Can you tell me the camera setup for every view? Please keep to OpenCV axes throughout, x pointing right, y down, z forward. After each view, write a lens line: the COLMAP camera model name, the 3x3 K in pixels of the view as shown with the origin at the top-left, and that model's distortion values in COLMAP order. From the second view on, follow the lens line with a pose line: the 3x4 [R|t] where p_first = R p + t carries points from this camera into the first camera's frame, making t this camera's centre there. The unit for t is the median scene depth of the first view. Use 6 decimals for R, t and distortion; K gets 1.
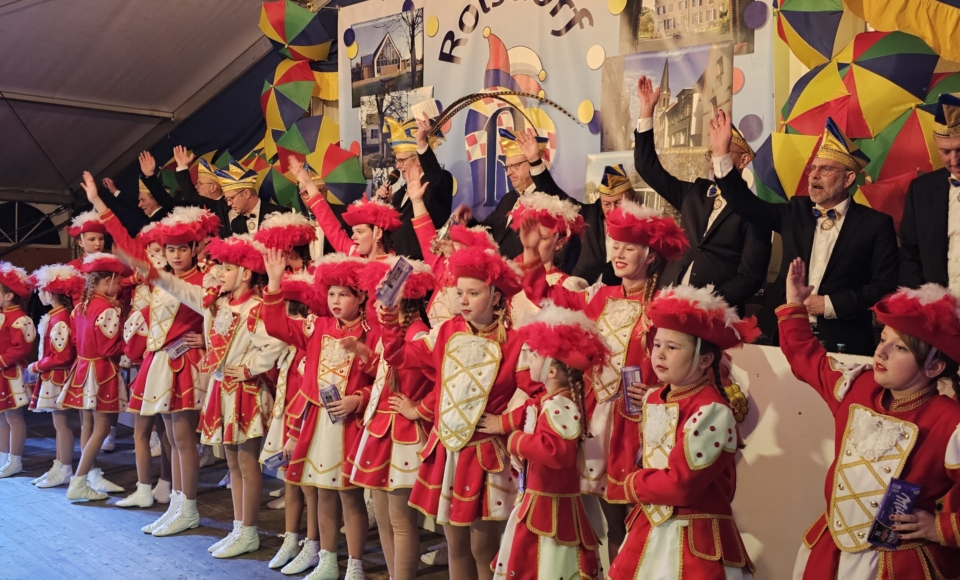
lens RADIAL K [[982.2, 0, 476.8], [0, 982.2, 276.0], [0, 0, 1]] dist [0.060484, 0.000000]
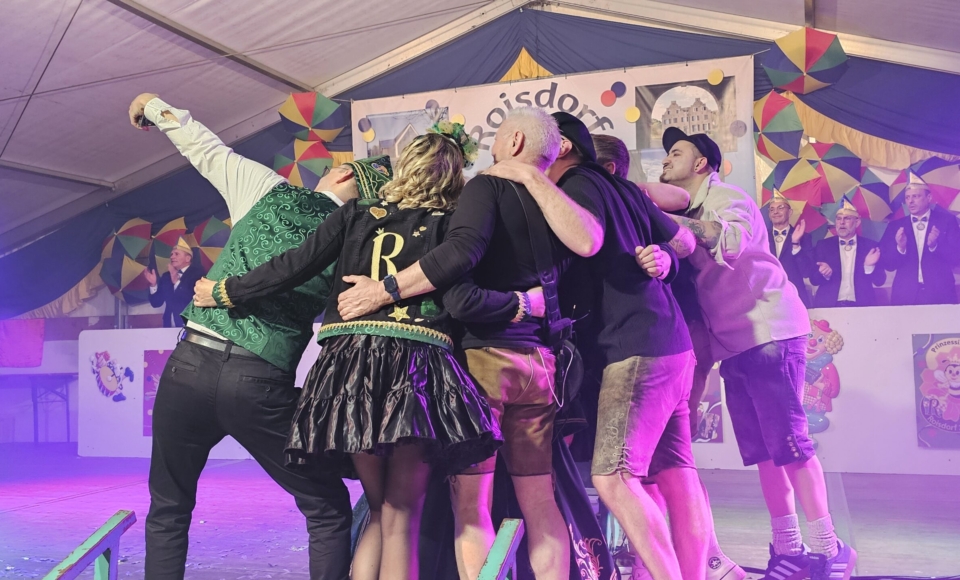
lens RADIAL K [[982.2, 0, 482.2], [0, 982.2, 316.0], [0, 0, 1]] dist [0.060484, 0.000000]
pose [[0.881235, -0.040090, 0.470974, -0.653414], [0.063315, 0.997429, -0.033566, 0.056115], [-0.468418, 0.059399, 0.881508, -0.172311]]
